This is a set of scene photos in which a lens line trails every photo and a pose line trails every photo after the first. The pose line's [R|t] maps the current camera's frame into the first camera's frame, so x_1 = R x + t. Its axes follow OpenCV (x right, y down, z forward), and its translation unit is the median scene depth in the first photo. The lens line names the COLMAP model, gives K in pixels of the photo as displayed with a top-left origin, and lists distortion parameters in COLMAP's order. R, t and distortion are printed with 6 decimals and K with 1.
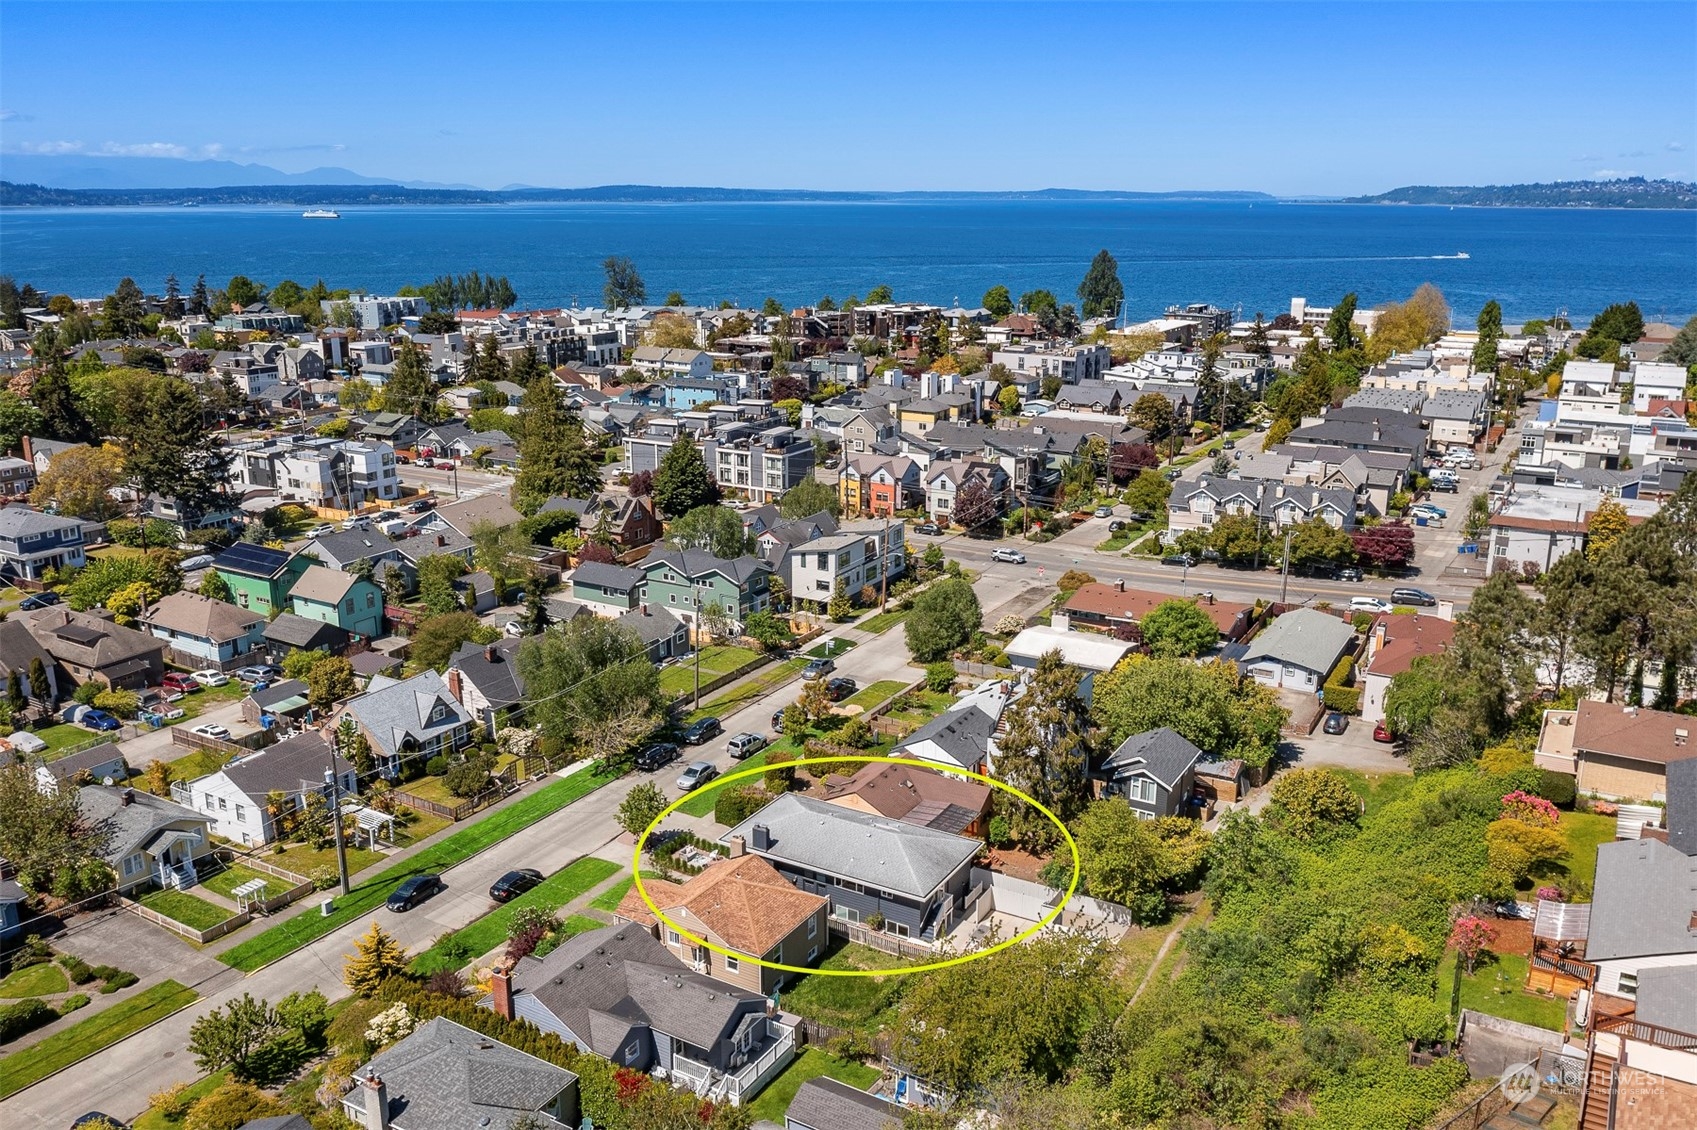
lens RADIAL K [[1329.3, 0, 846.9], [0, 1329.3, 565.4], [0, 0, 1]] dist [-0.003362, -0.000191]
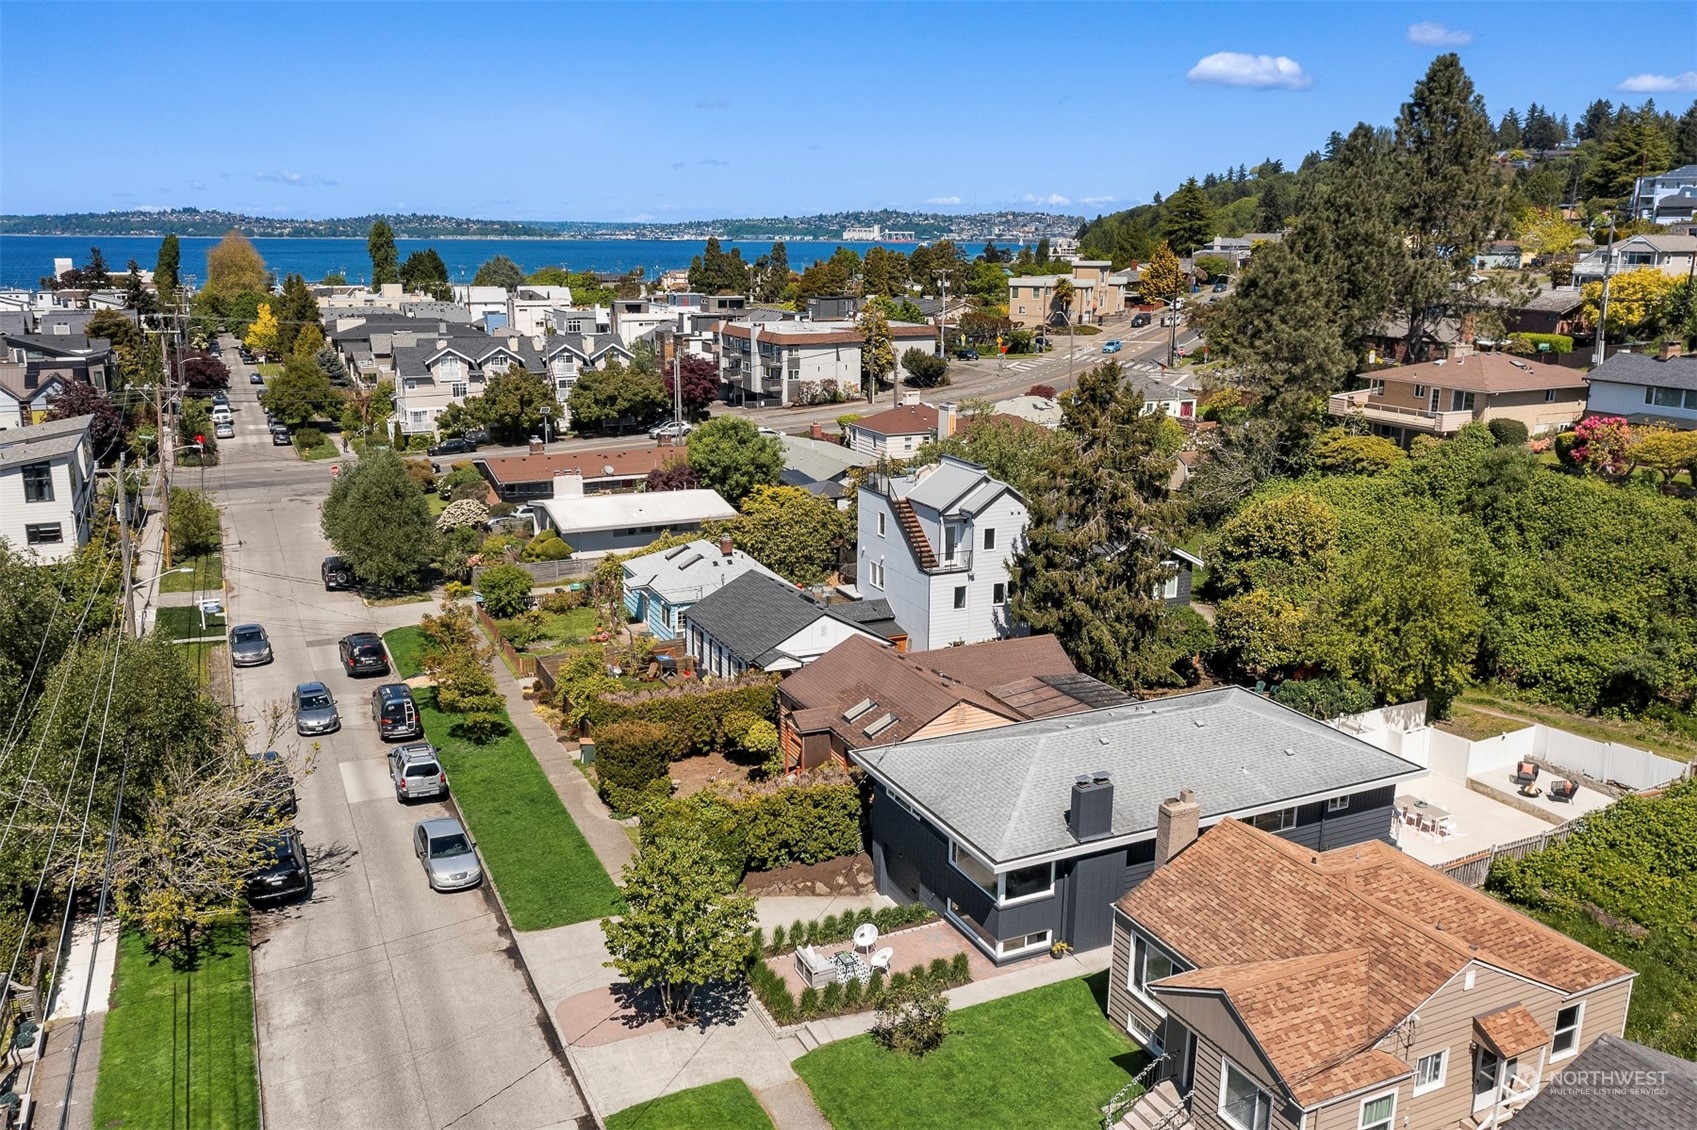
lens RADIAL K [[1329.3, 0, 846.7], [0, 1329.3, 564.4], [0, 0, 1]] dist [-0.003362, -0.000191]
pose [[0.564909, -0.194091, 0.802002, -0.114632], [0.213075, 0.973291, 0.085460, 0.022207], [-0.797168, 0.122609, 0.591177, 0.225839]]
